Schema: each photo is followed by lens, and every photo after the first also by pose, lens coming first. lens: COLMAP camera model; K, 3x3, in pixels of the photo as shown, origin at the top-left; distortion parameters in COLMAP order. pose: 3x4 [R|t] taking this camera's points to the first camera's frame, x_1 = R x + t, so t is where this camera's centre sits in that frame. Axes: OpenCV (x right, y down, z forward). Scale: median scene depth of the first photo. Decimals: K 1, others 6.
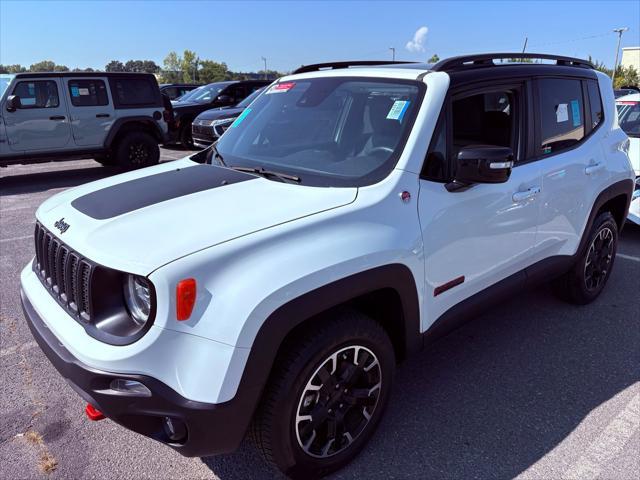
lens RADIAL K [[488.3, 0, 320.0], [0, 488.3, 240.0], [0, 0, 1]] dist [0.012671, -0.000227]
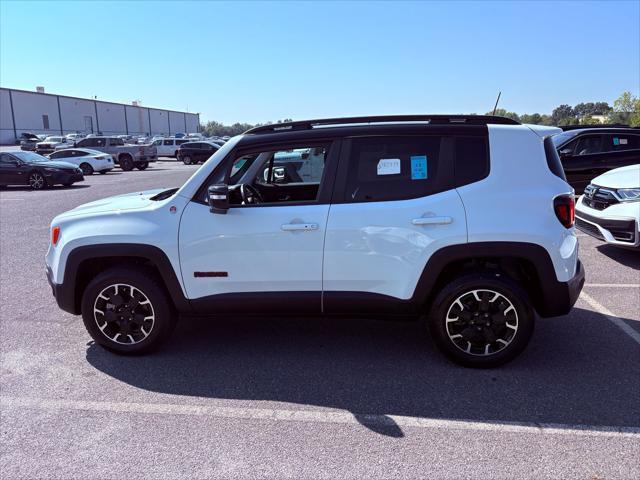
lens RADIAL K [[488.3, 0, 320.0], [0, 488.3, 240.0], [0, 0, 1]] dist [0.012671, -0.000227]
pose [[0.673803, 0.142340, -0.725071, 1.663759], [-0.202322, 0.979310, 0.004234, -0.090949], [0.710672, 0.143845, 0.688661, 0.197257]]
